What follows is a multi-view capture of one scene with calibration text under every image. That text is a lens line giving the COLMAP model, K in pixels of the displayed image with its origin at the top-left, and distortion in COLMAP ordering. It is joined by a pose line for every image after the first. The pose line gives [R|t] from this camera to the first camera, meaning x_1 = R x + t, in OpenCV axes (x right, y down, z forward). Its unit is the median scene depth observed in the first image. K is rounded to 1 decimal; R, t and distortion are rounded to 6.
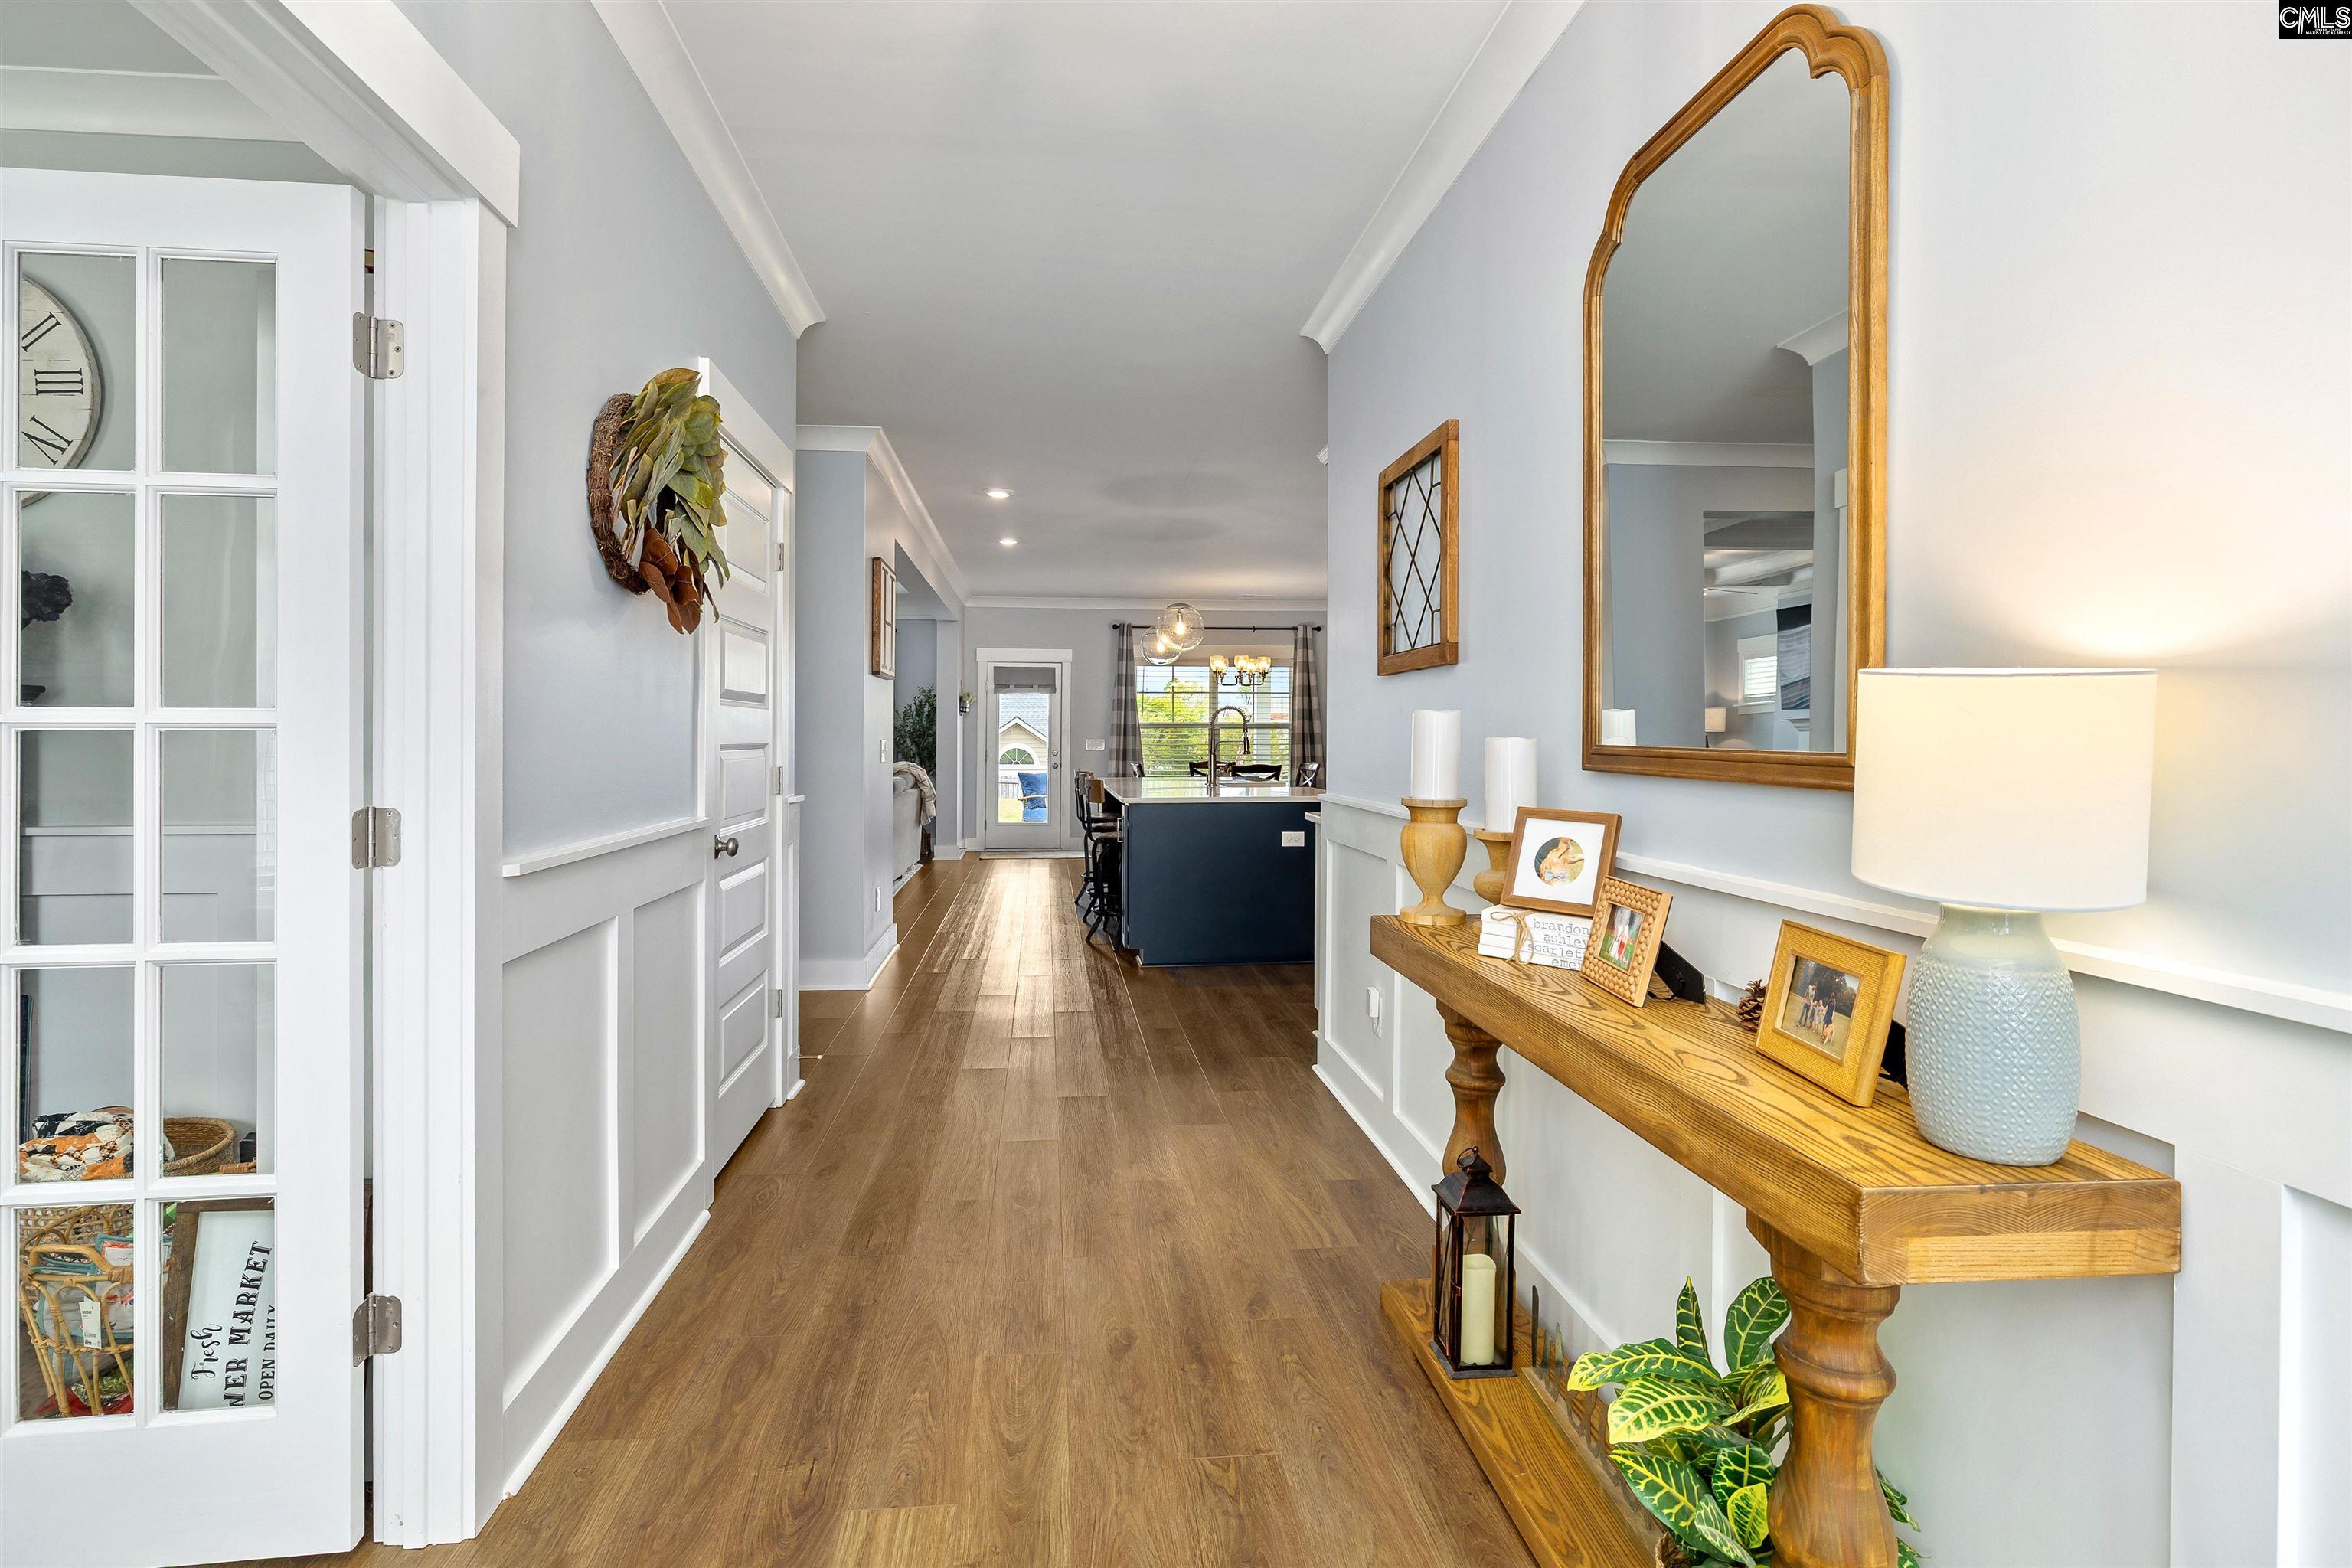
lens RADIAL K [[1199.9, 0, 1177.1], [0, 1199.9, 742.2], [0, 0, 1]] dist [-0.002275, 0.000137]
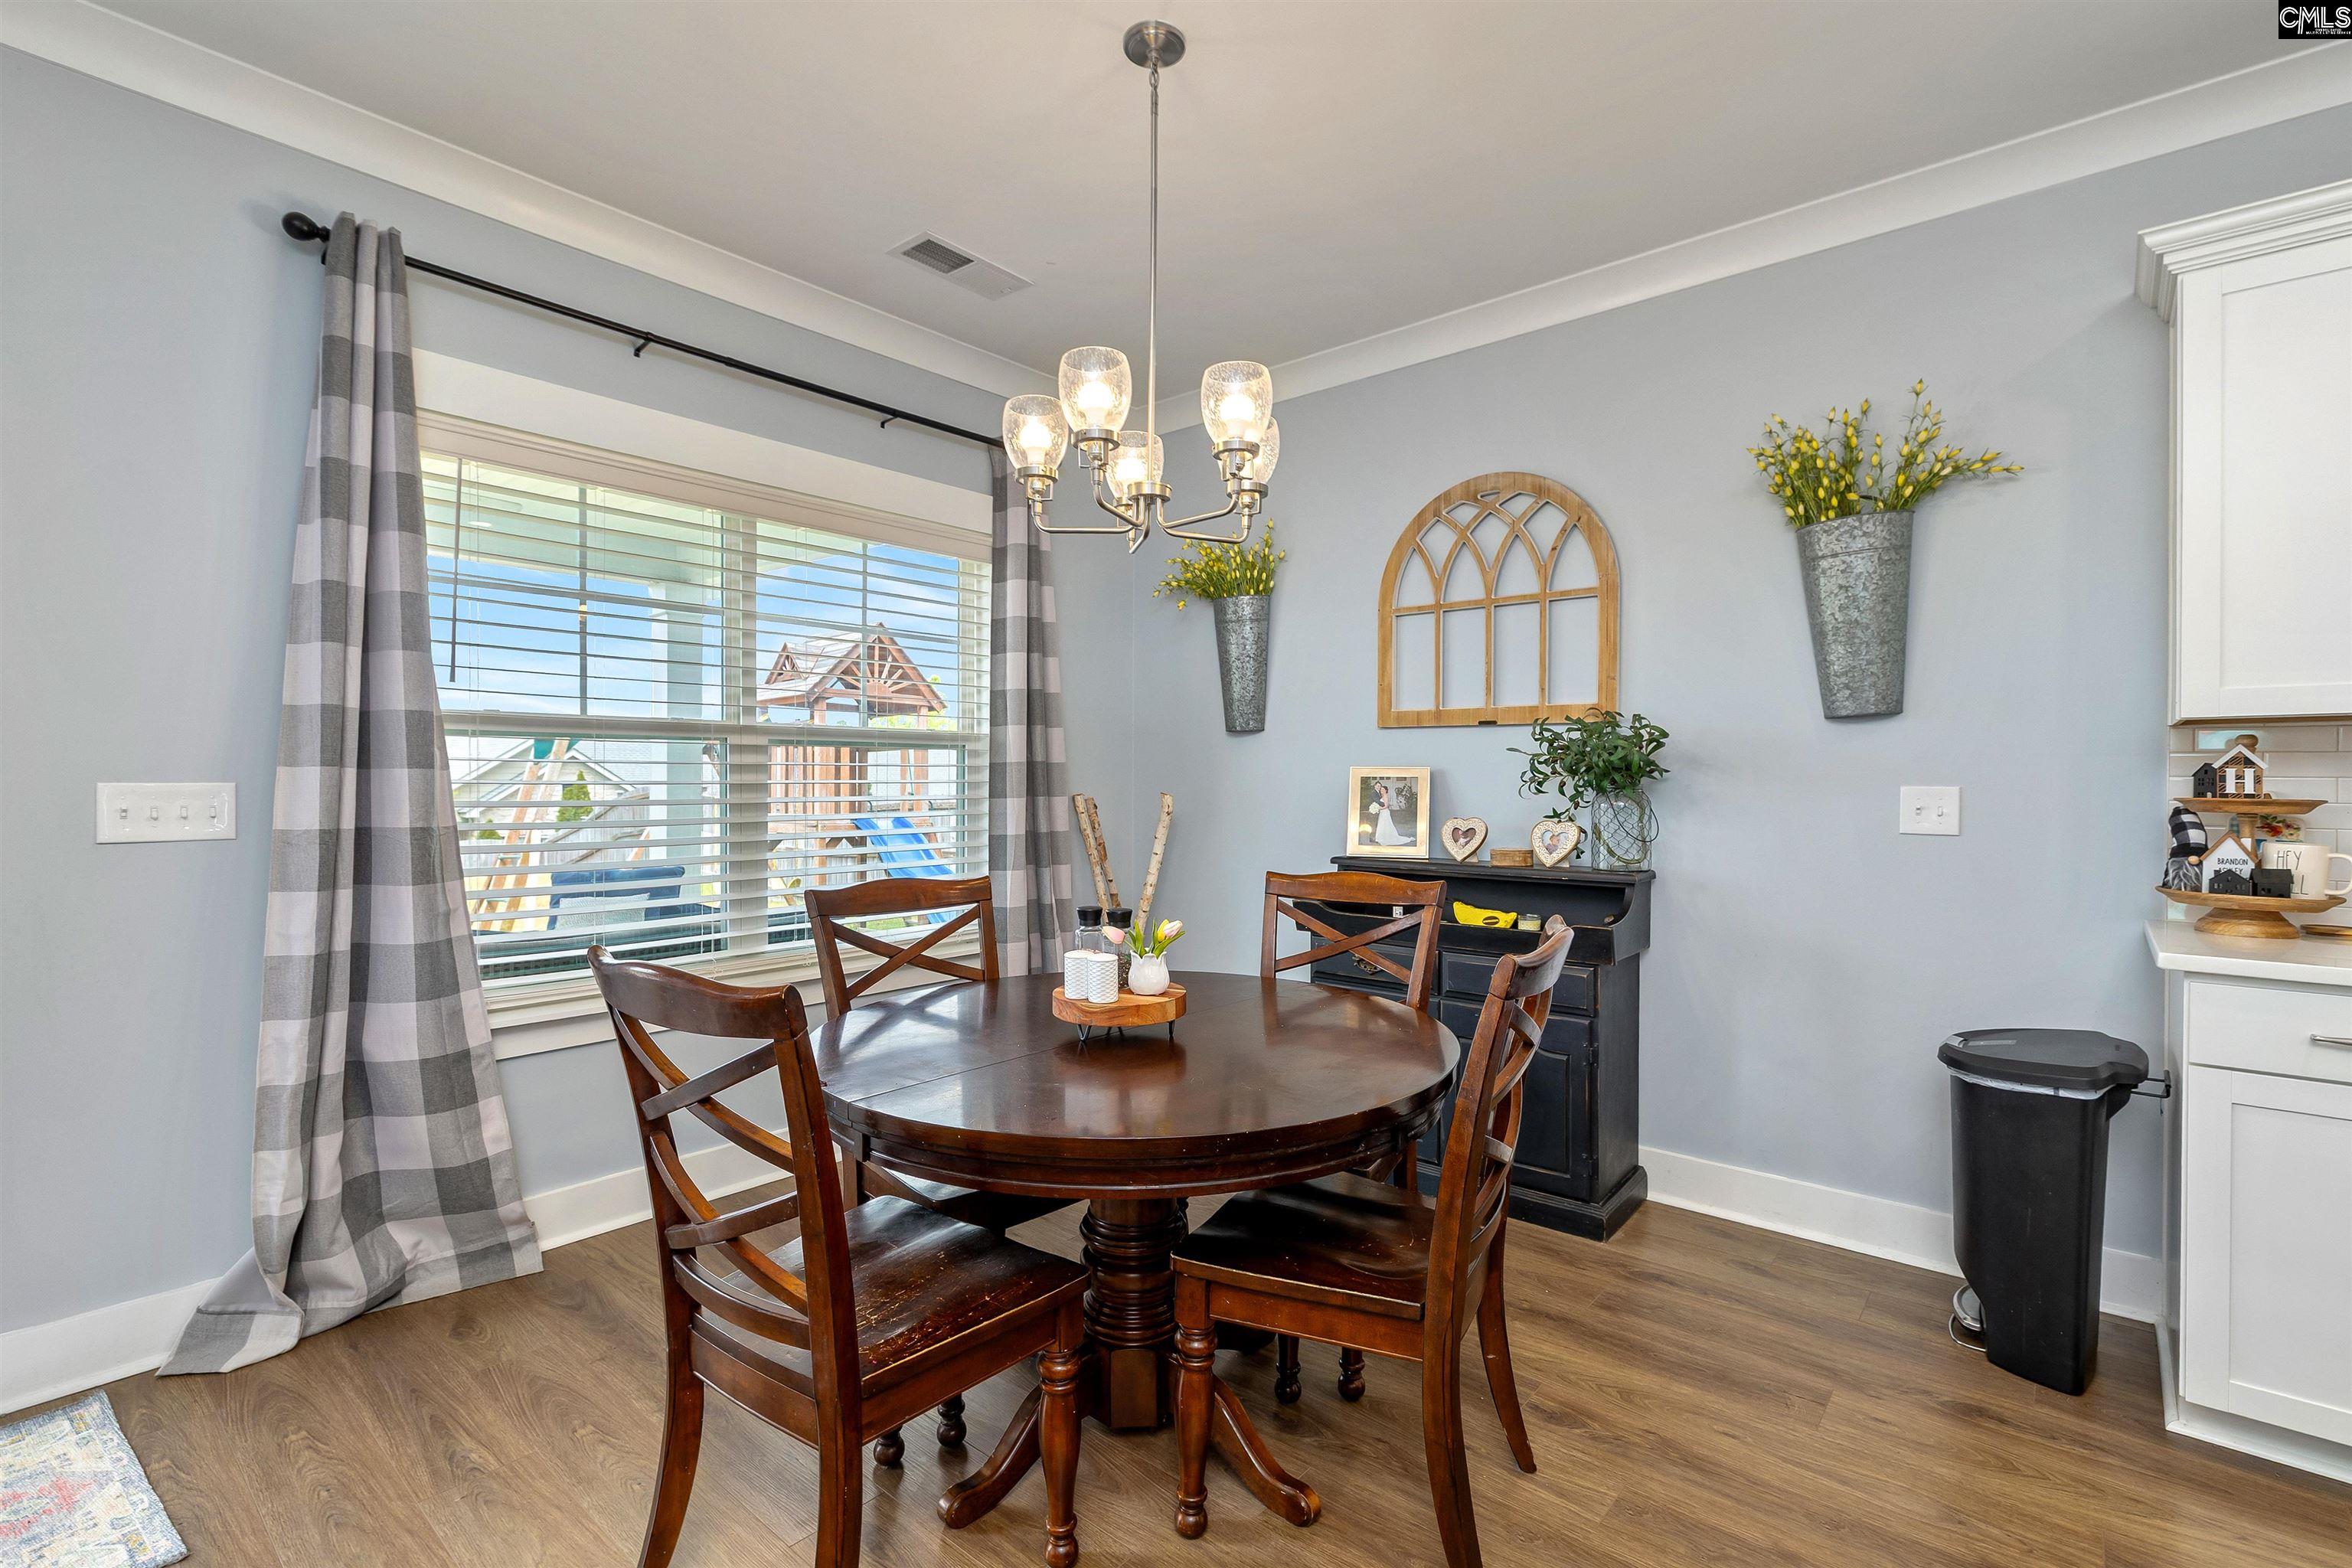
lens RADIAL K [[1053.7, 0, 1194.1], [0, 1053.7, 784.1], [0, 0, 1]] dist [-0.001436, 0.002078]
pose [[0.725325, -0.004053, 0.688395, -0.065493], [-0.000675, 0.999978, 0.006599, -0.003492], [-0.688406, -0.005251, 0.725306, 0.767390]]
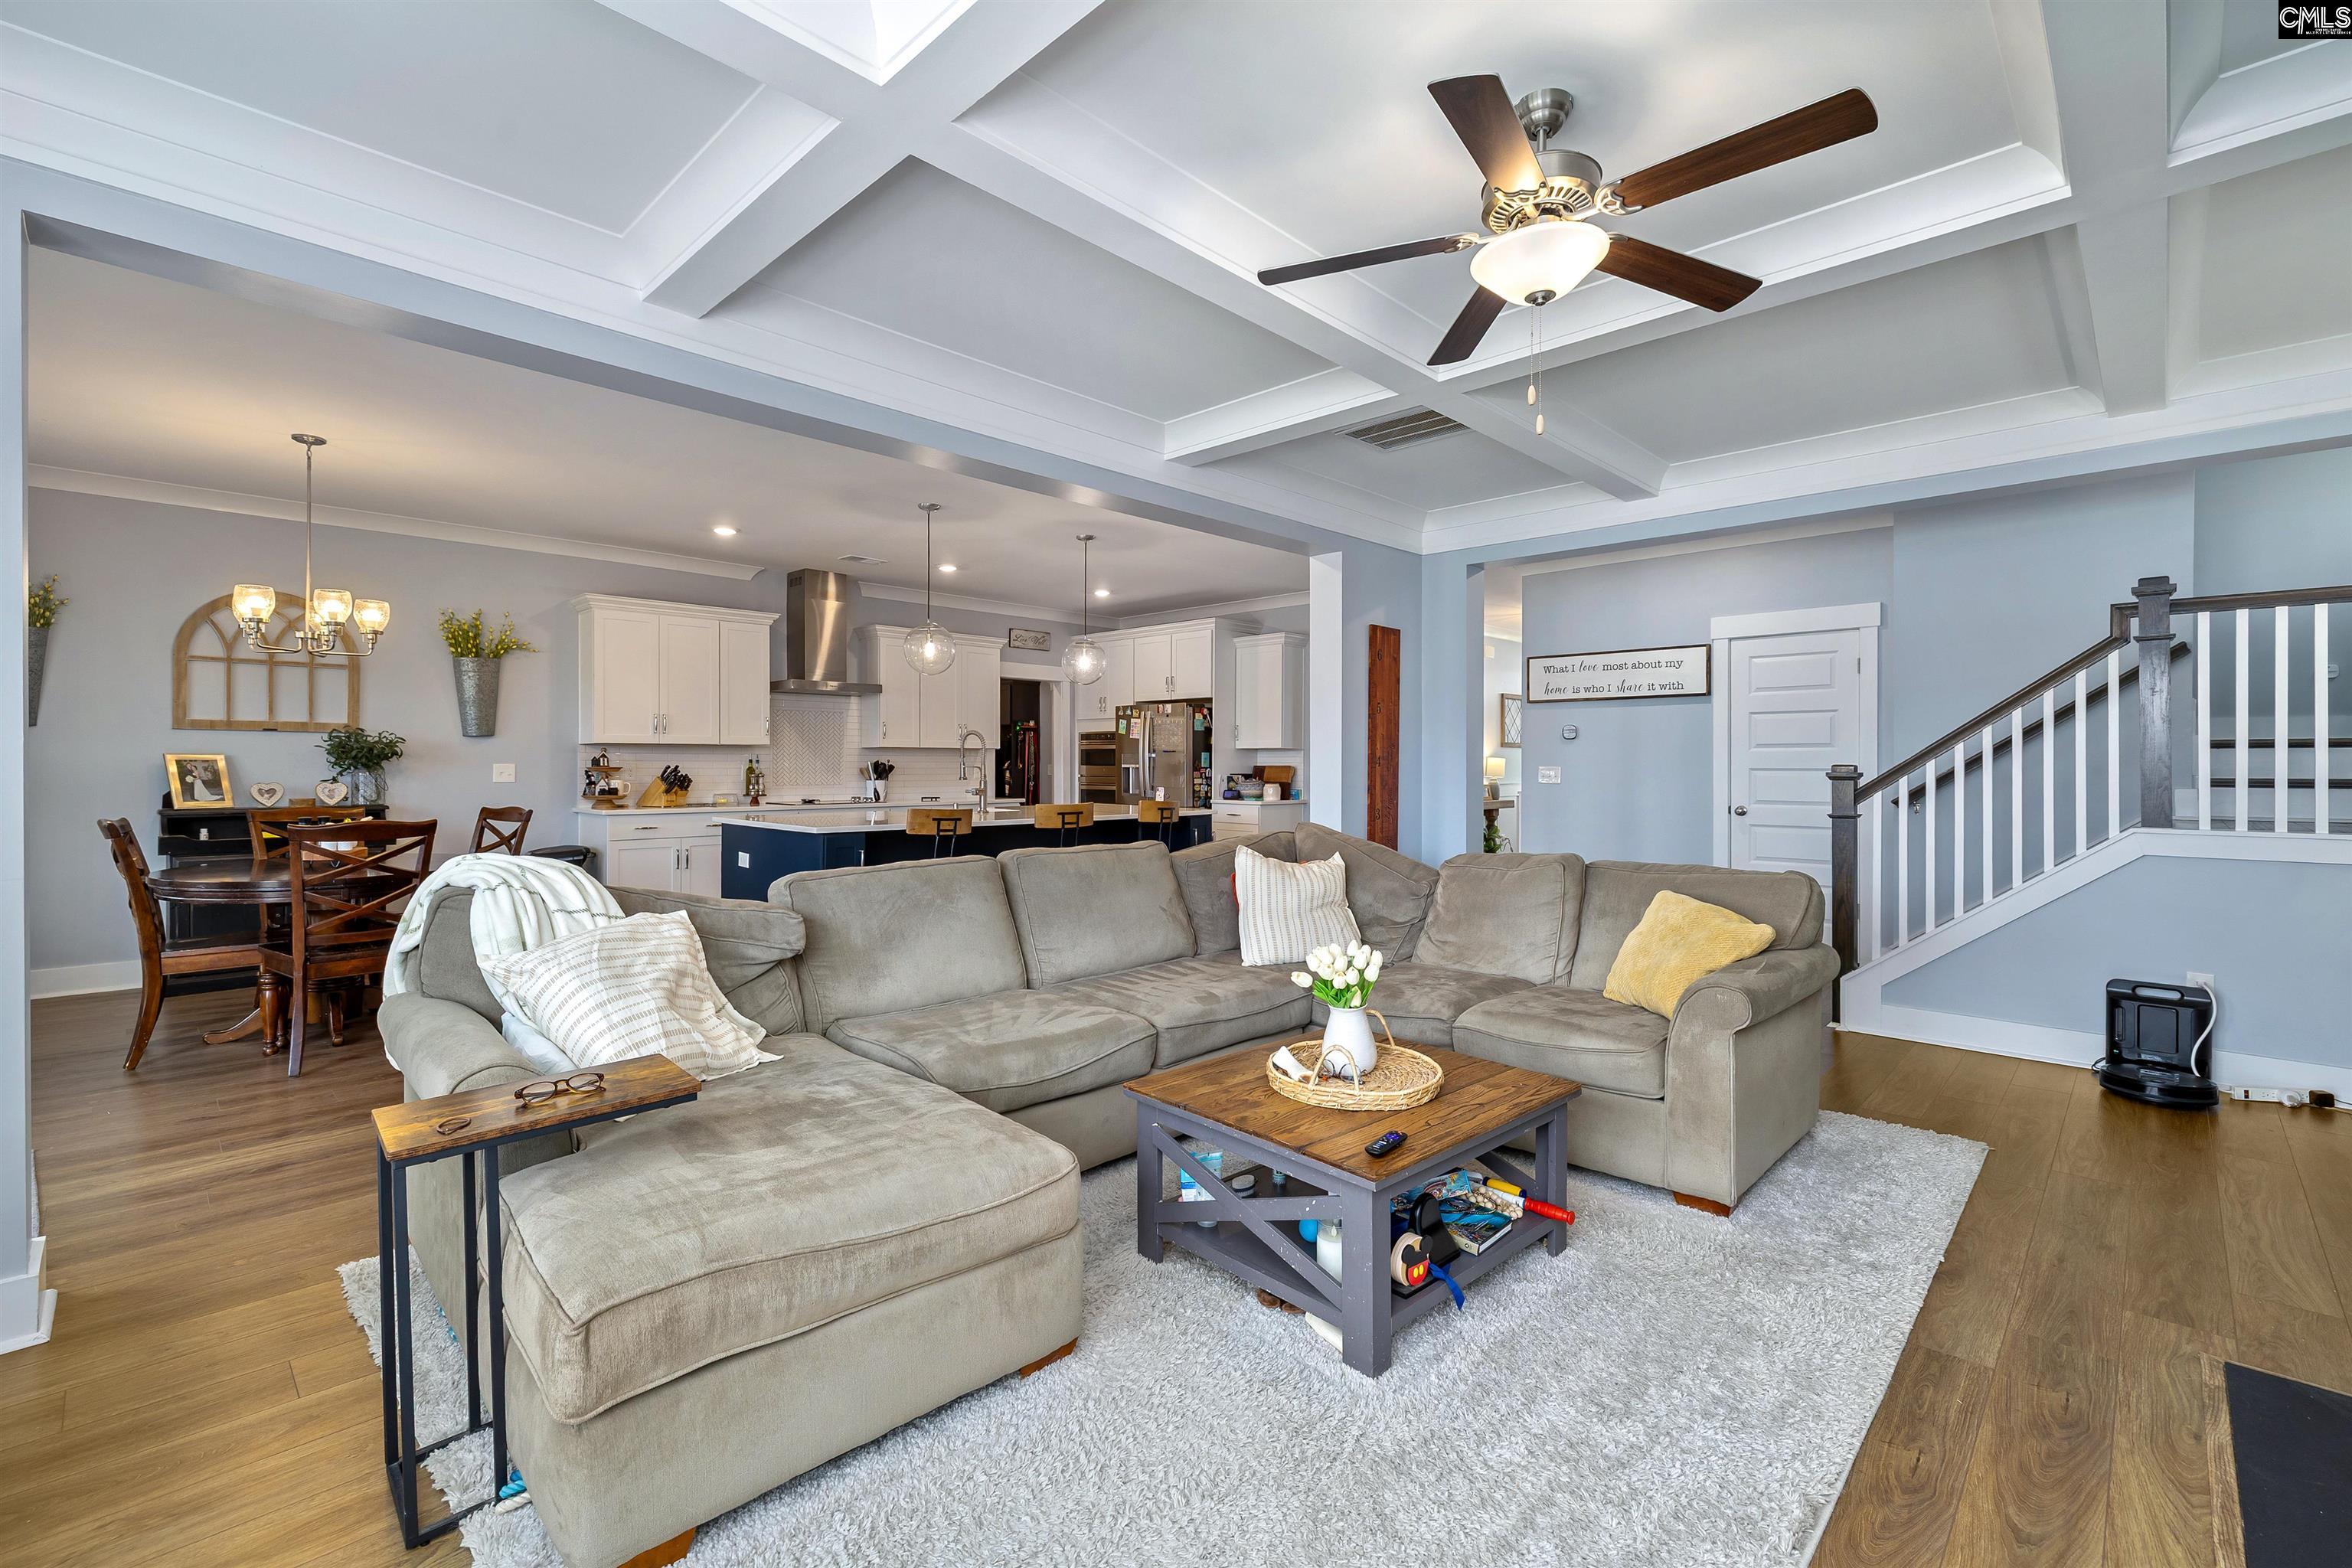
lens RADIAL K [[1023.3, 0, 1141.1], [0, 1023.3, 767.0], [0, 0, 1]] dist [0.000844, -0.000862]
pose [[-0.626827, -0.006430, 0.779132, -0.430228], [-0.003140, 0.999979, 0.005727, -0.004324], [-0.779152, 0.001143, -0.626833, 0.892061]]
